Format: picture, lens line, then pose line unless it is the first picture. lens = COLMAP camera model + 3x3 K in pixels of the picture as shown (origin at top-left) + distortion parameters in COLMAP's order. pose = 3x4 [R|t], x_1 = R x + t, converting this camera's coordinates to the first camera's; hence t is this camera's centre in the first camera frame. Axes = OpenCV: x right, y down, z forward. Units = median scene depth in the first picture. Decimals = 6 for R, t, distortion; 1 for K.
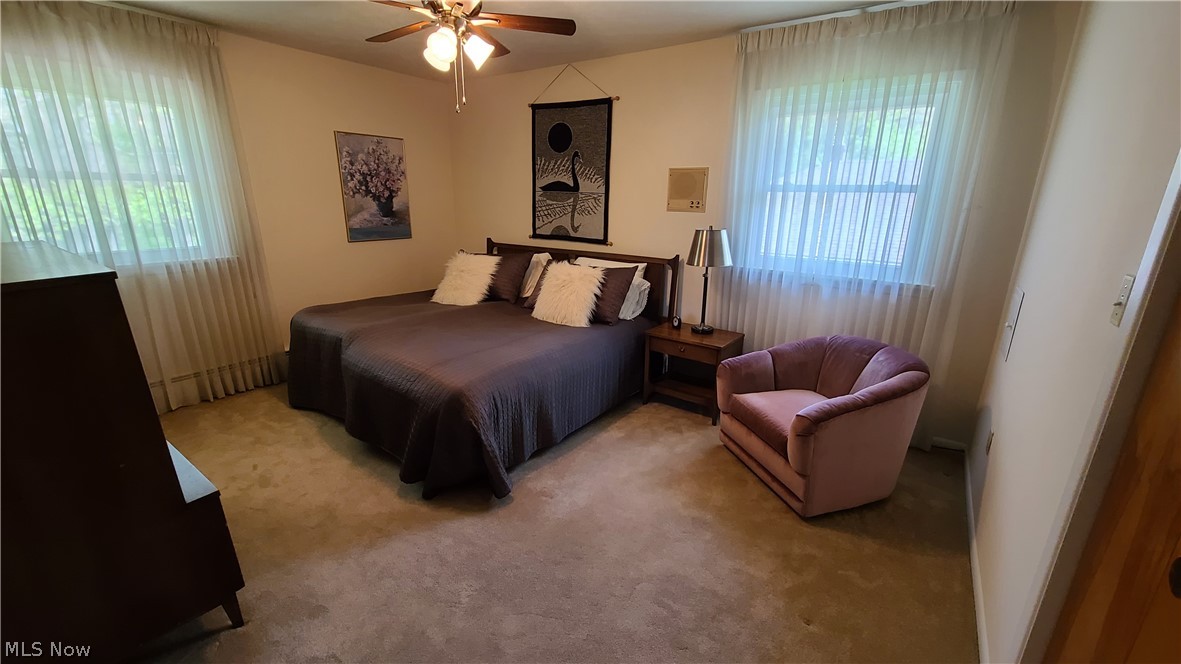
lens RADIAL K [[485.4, 0, 586.2], [0, 485.4, 331.9], [0, 0, 1]] dist [-0.002295, -0.000353]
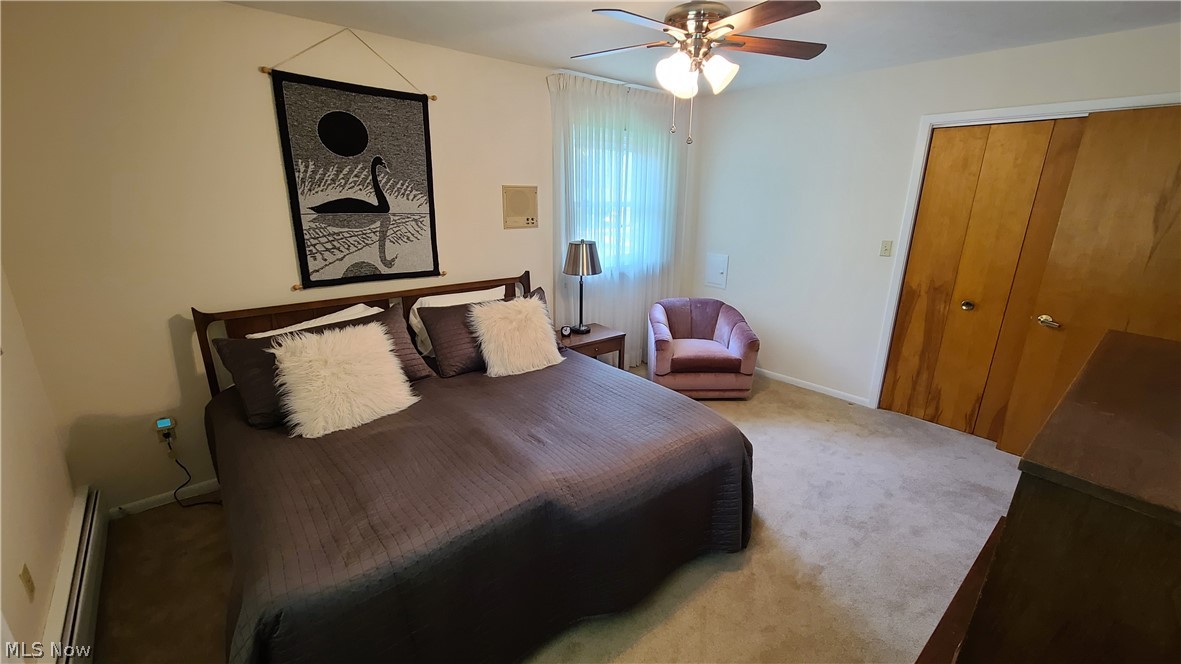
lens RADIAL K [[485.4, 0, 587.7], [0, 485.4, 337.0], [0, 0, 1]] dist [-0.002295, -0.000353]
pose [[0.237911, -0.276842, 0.930998, -0.680769], [0.271061, 0.939362, 0.210061, -0.184876], [-0.932697, 0.202381, 0.298525, 0.539834]]
